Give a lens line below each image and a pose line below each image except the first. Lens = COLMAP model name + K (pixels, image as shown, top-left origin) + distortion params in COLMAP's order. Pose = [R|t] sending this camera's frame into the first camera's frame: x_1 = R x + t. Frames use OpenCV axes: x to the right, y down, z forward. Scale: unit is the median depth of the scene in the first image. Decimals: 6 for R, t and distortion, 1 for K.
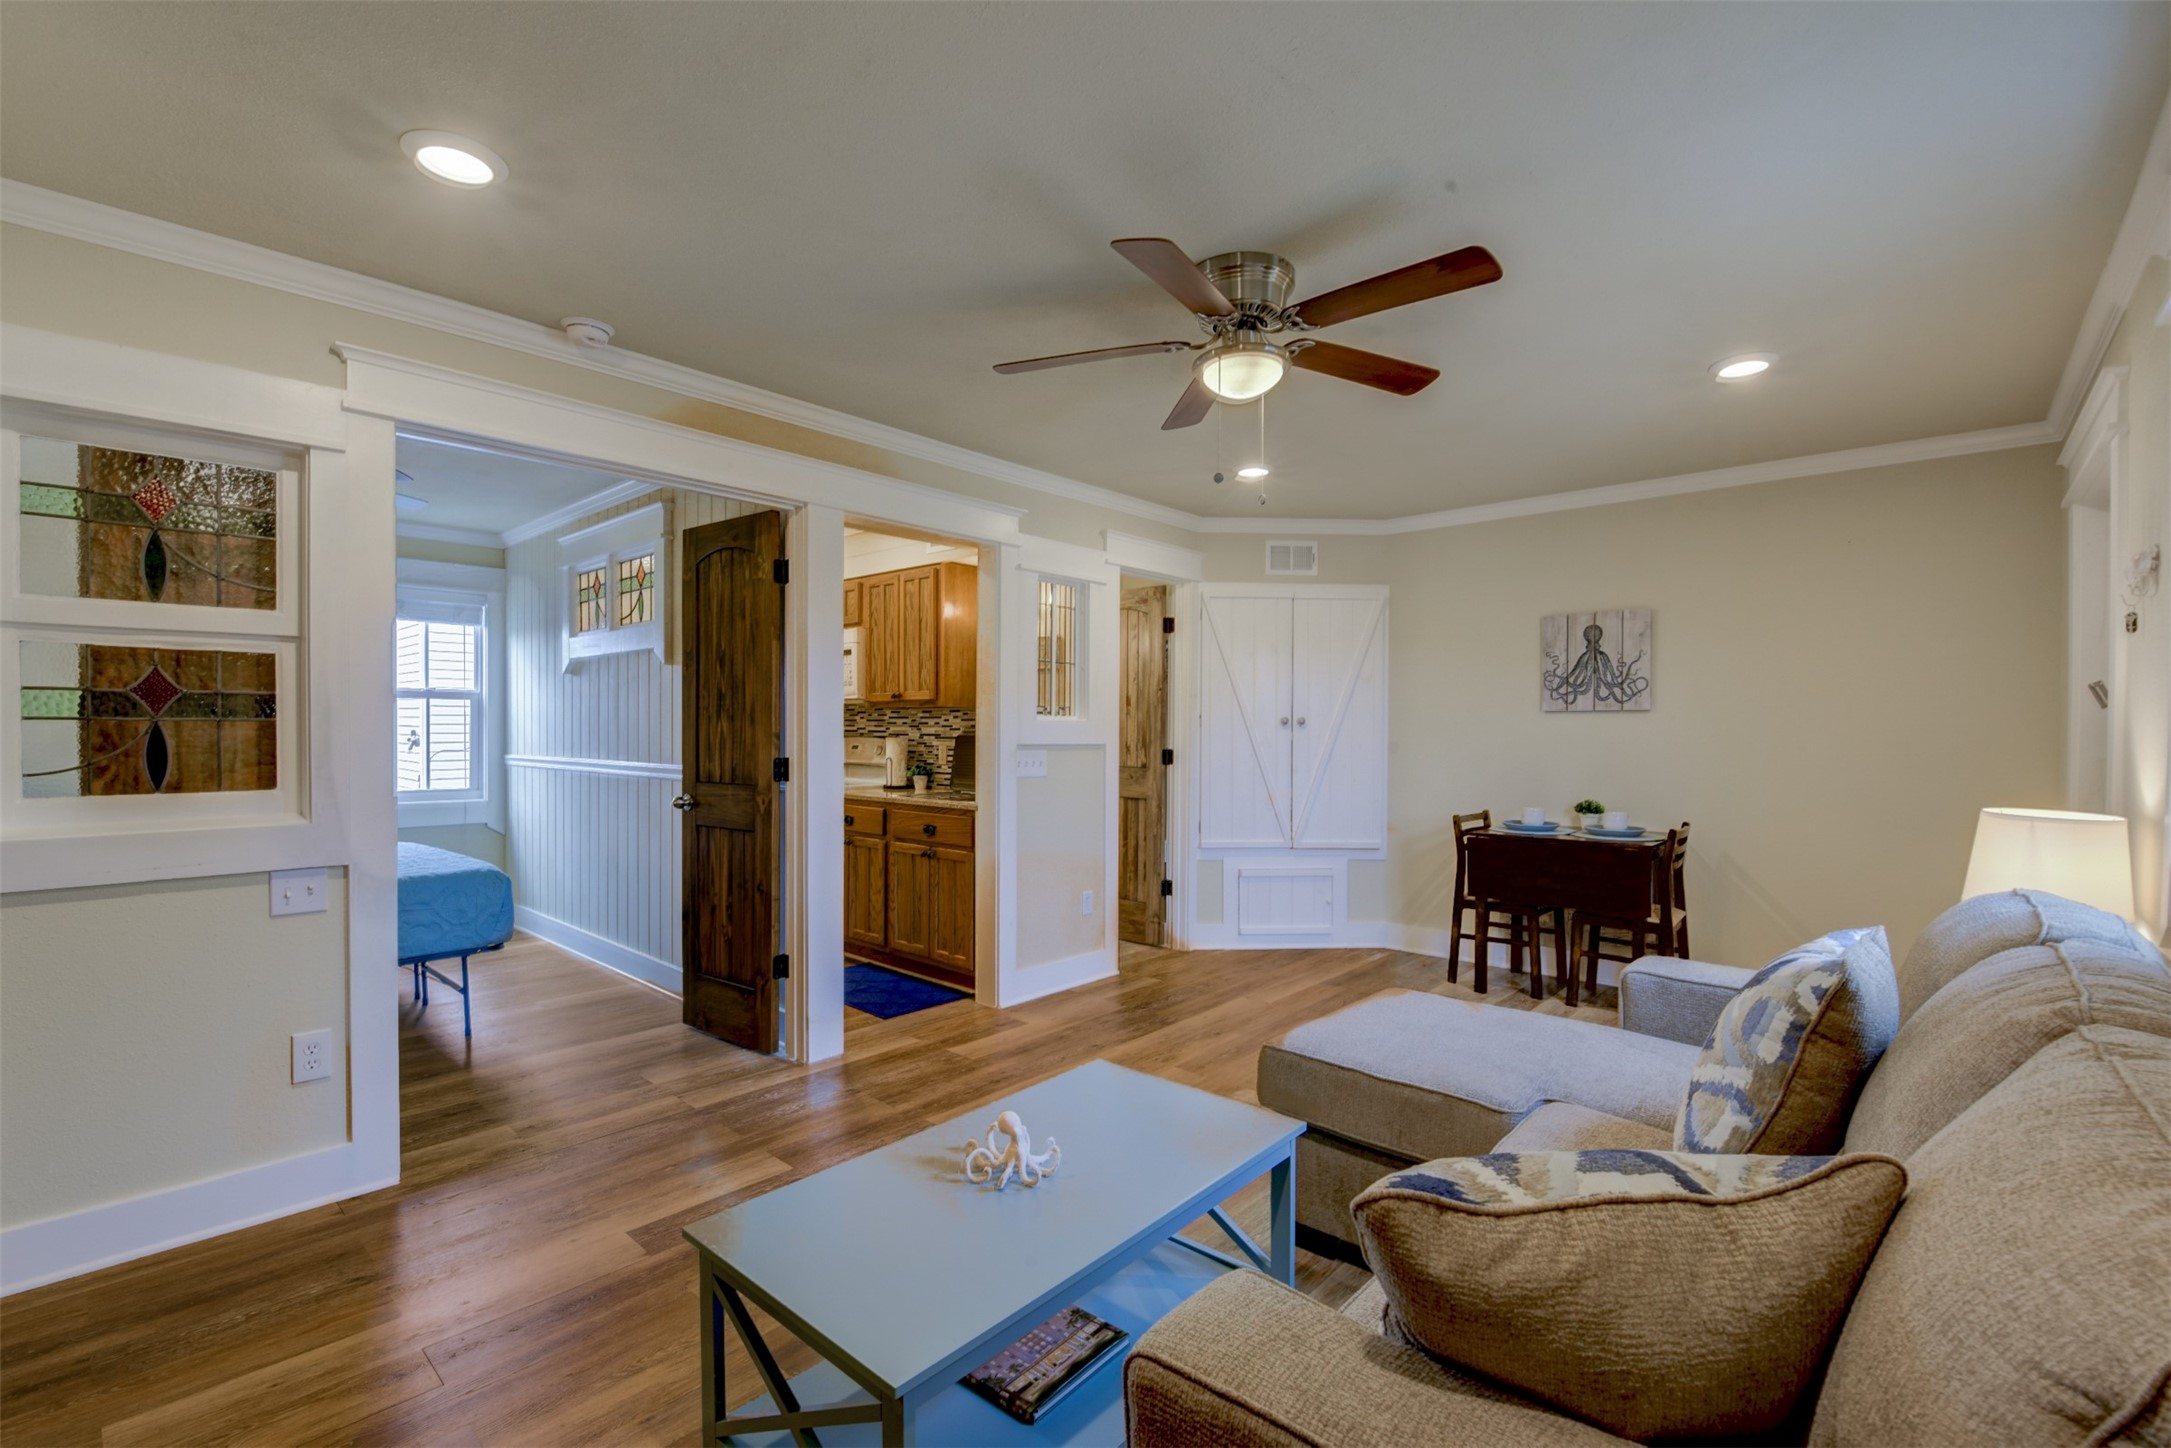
lens RADIAL K [[942.4, 0, 1101.4], [0, 942.4, 744.3], [0, 0, 1]] dist [-0.004148, -0.007992]
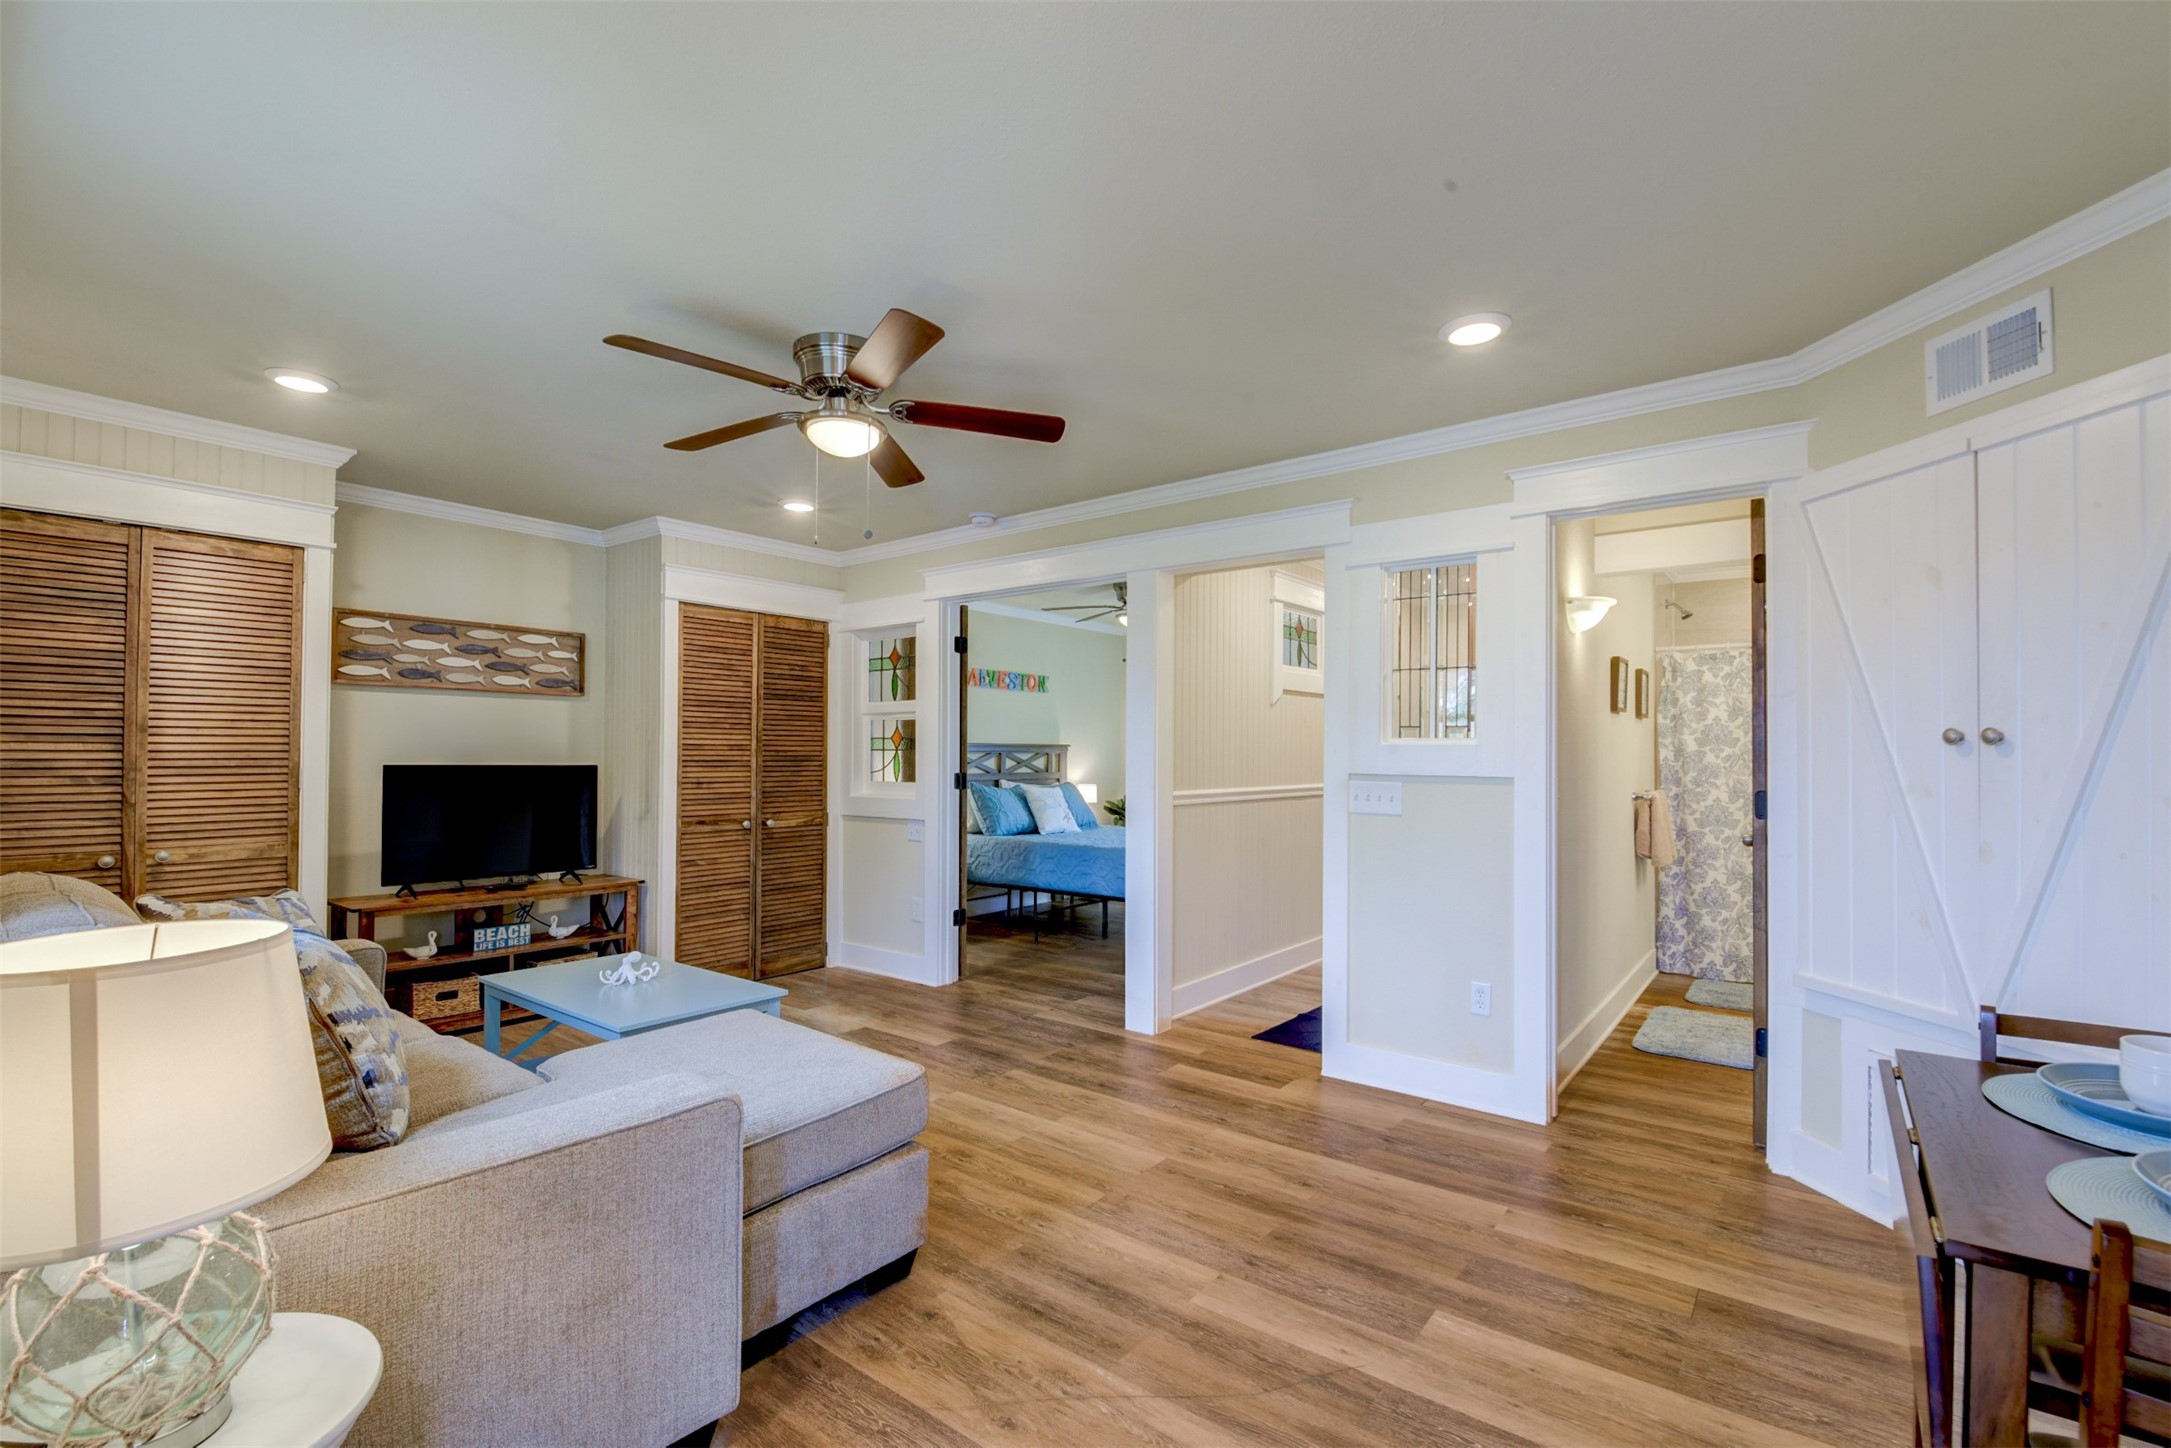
lens RADIAL K [[942.4, 0, 1092.3], [0, 942.4, 742.7], [0, 0, 1]] dist [-0.004148, -0.007992]
pose [[0.063883, -0.017182, -0.997809, 0.677456], [-0.021093, 0.999605, -0.018563, -0.005865], [0.997734, 0.022233, 0.063495, 0.648696]]
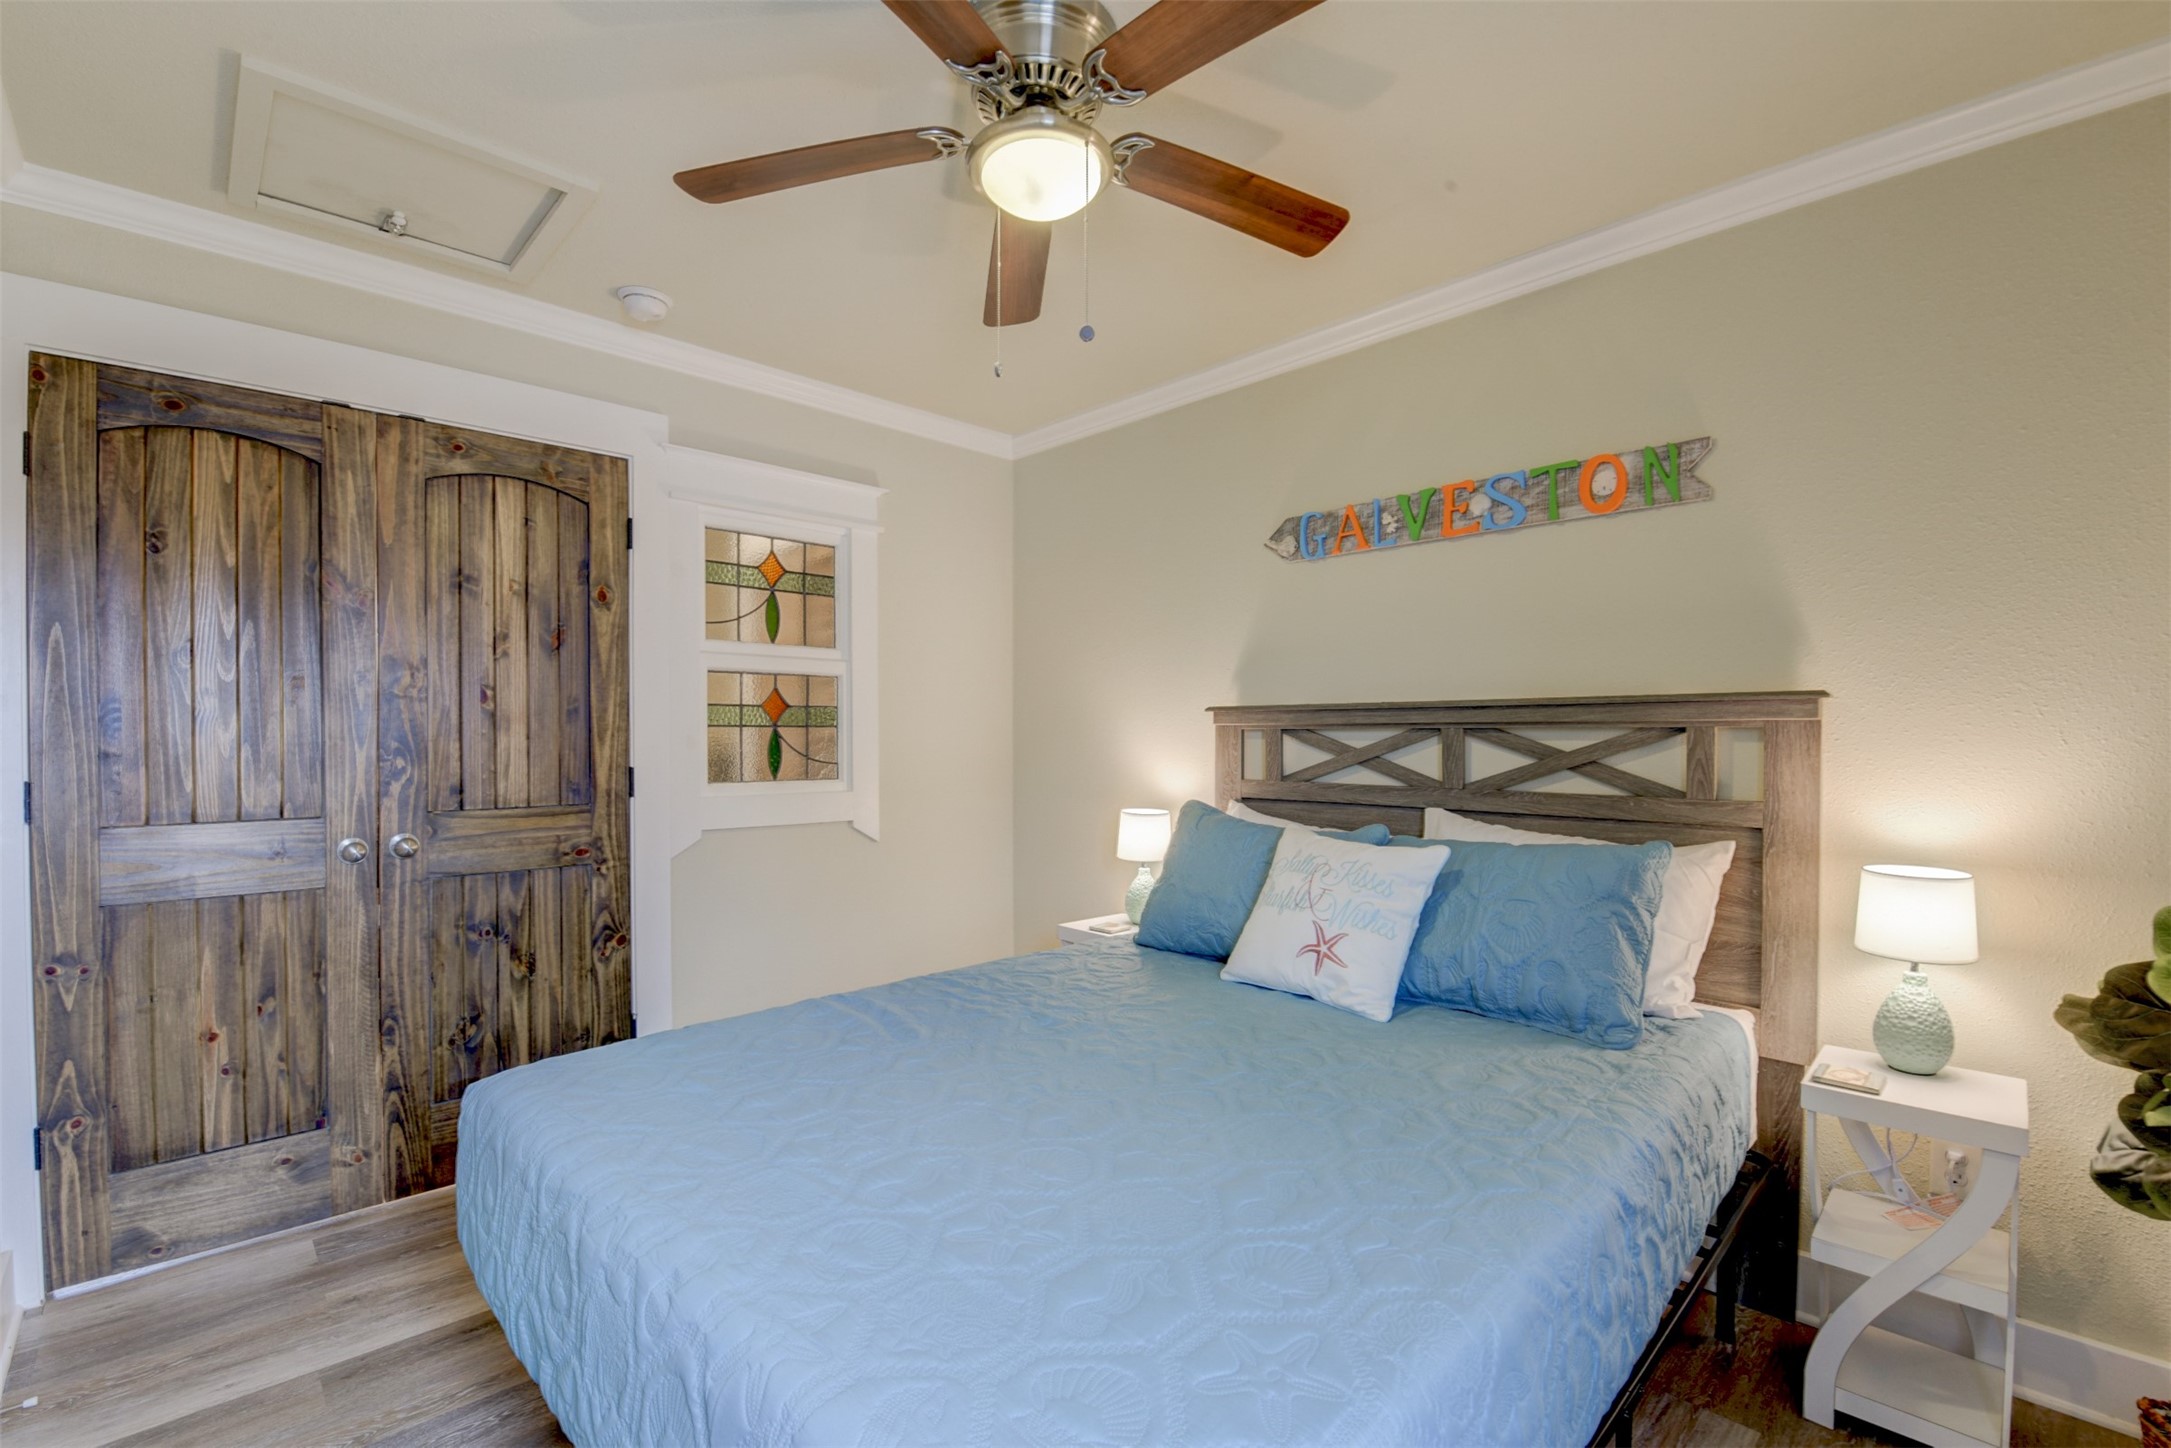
lens RADIAL K [[942.4, 0, 1084.9], [0, 942.4, 738.6], [0, 0, 1]] dist [-0.004148, -0.007992]
pose [[-0.997280, -0.009355, 0.073103, -0.767647], [-0.008006, 0.999793, 0.018730, -0.017346], [-0.073263, 0.018094, -0.997148, 1.147668]]
